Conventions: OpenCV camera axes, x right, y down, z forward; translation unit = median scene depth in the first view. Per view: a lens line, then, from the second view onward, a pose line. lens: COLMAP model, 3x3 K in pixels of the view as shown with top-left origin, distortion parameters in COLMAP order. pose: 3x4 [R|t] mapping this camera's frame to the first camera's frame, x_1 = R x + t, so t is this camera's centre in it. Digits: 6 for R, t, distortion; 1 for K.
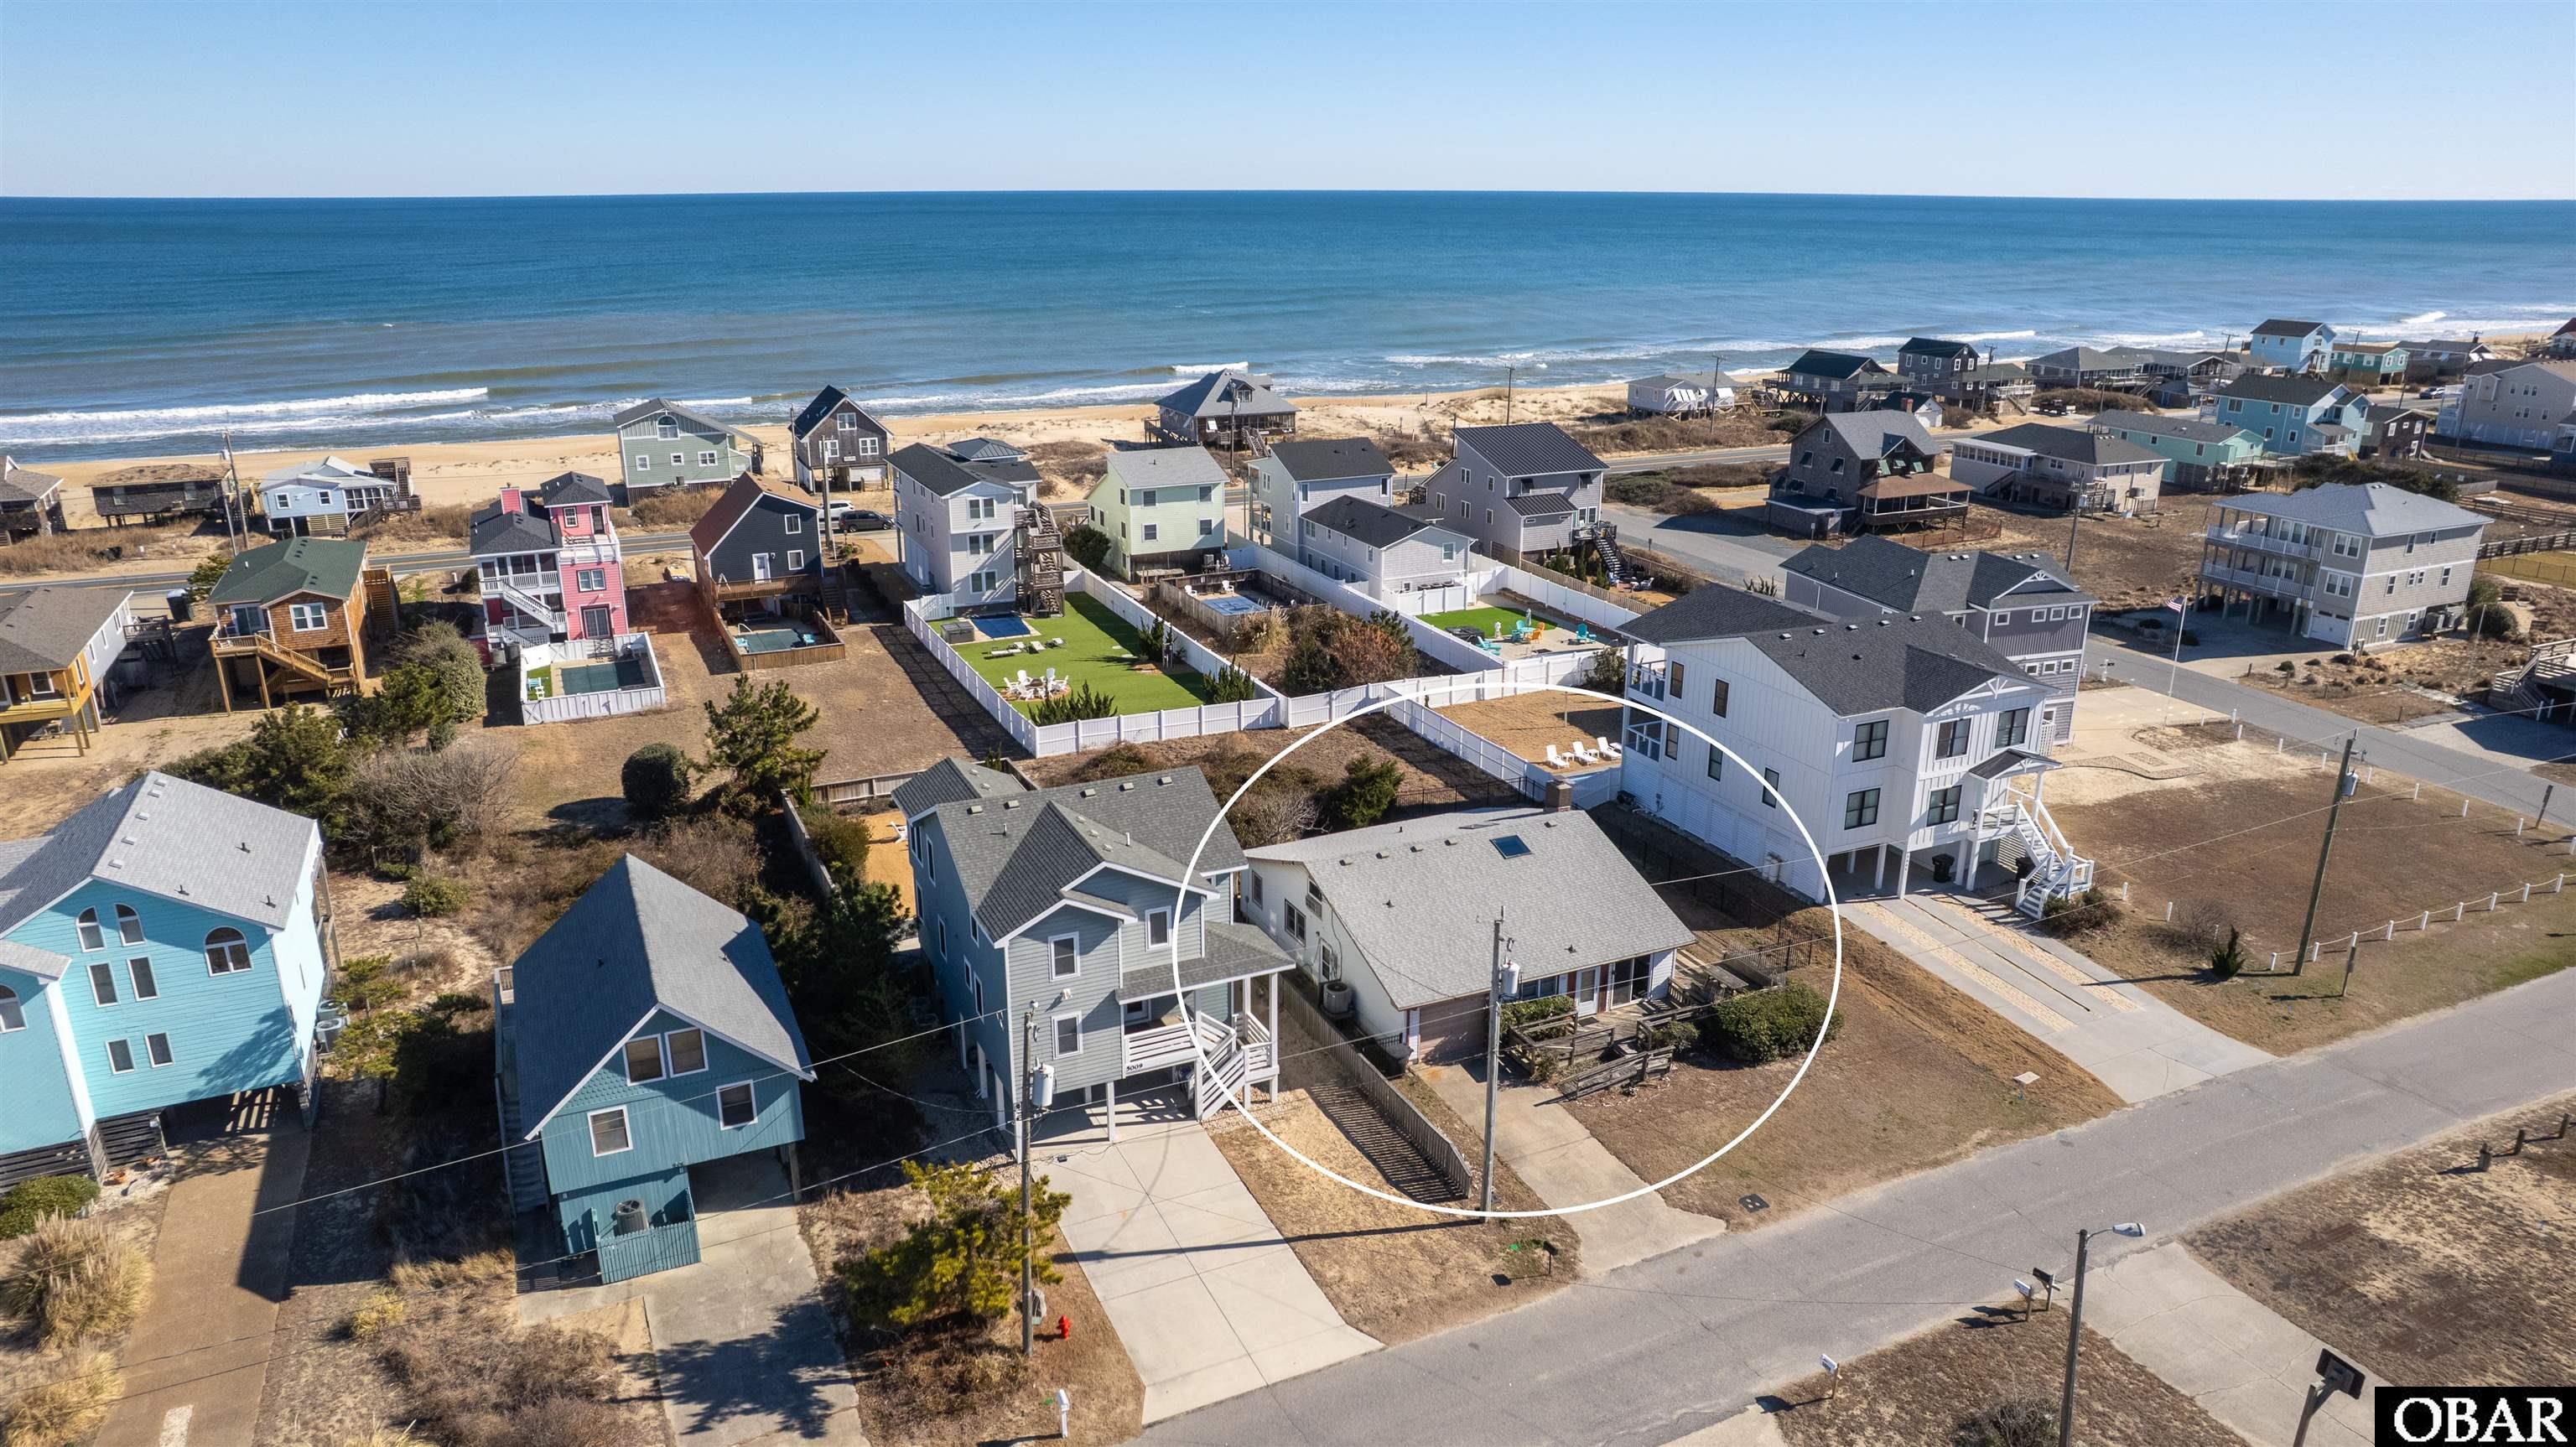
lens RADIAL K [[1661.2, 0, 1279.8], [0, 1661.2, 720.1], [0, 0, 1]] dist [-0.070449, 0.057746]
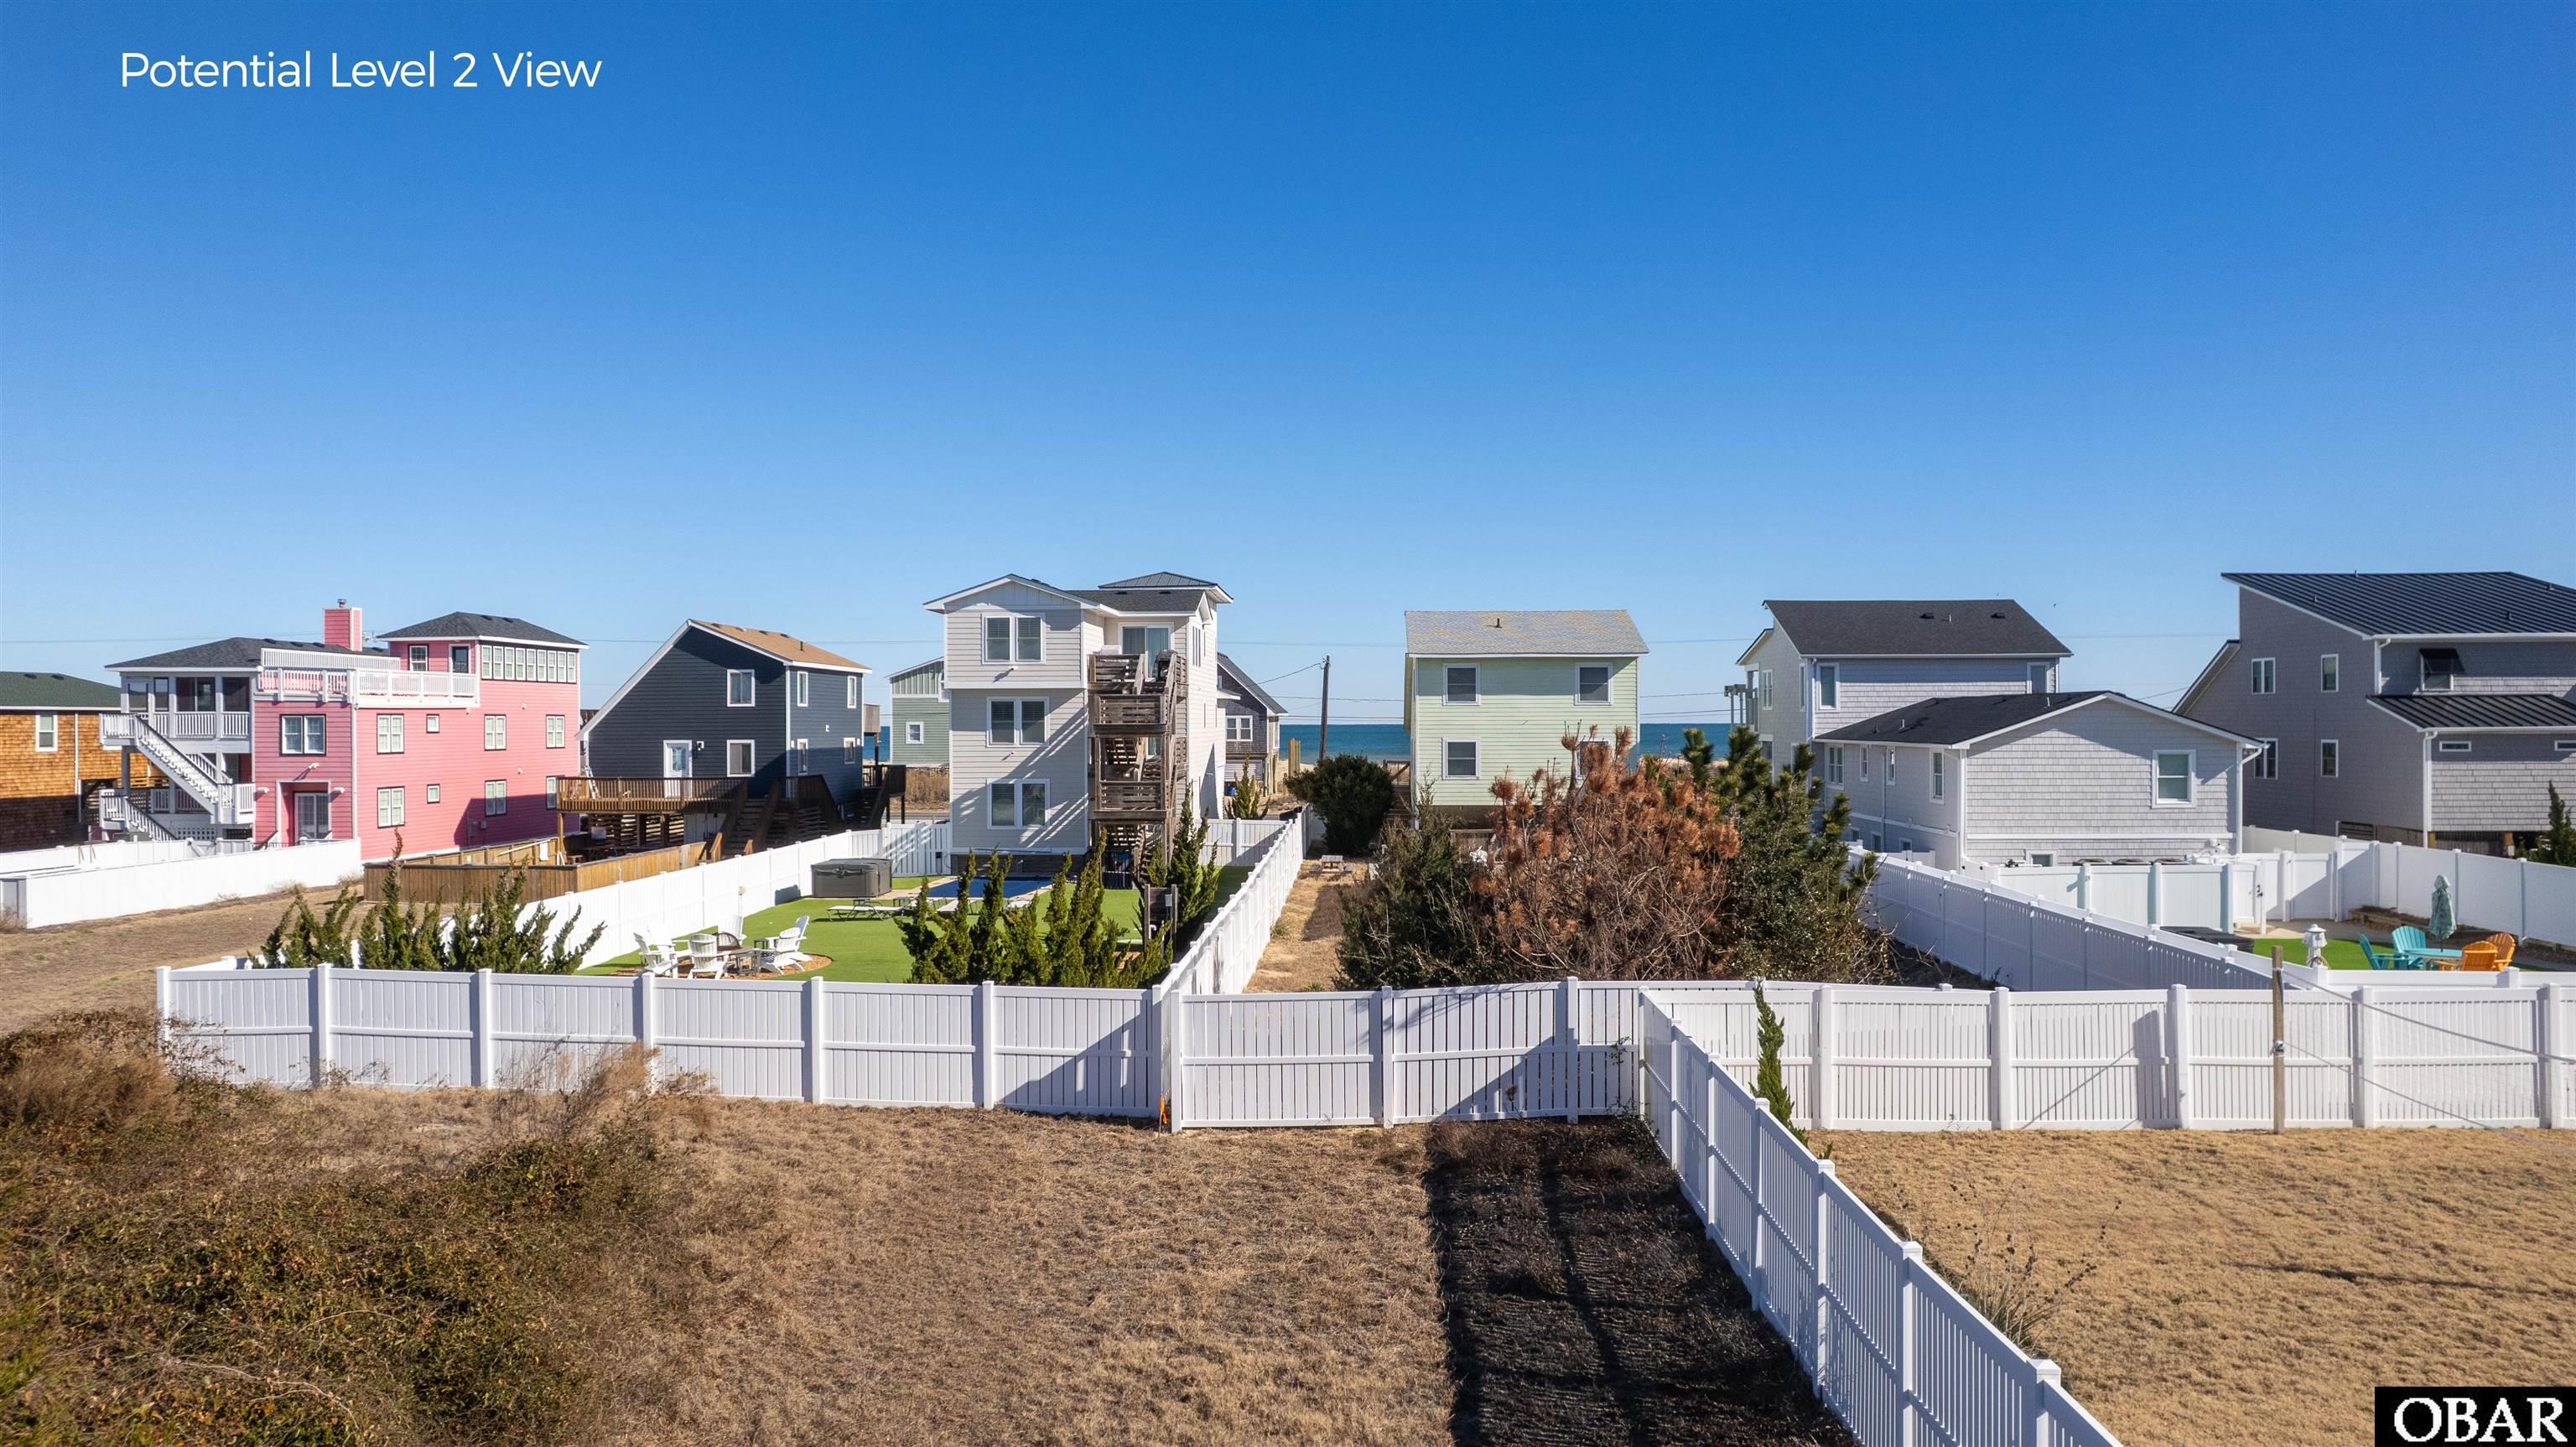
lens RADIAL K [[1669.5, 0, 1282.1], [0, 1669.5, 726.5], [0, 0, 1]] dist [-0.074551, 0.065263]
pose [[0.883066, -0.001249, -0.469248, 0.112475], [-0.141521, 0.952725, -0.268861, 0.010483], [0.447400, 0.303831, 0.841142, 0.707167]]
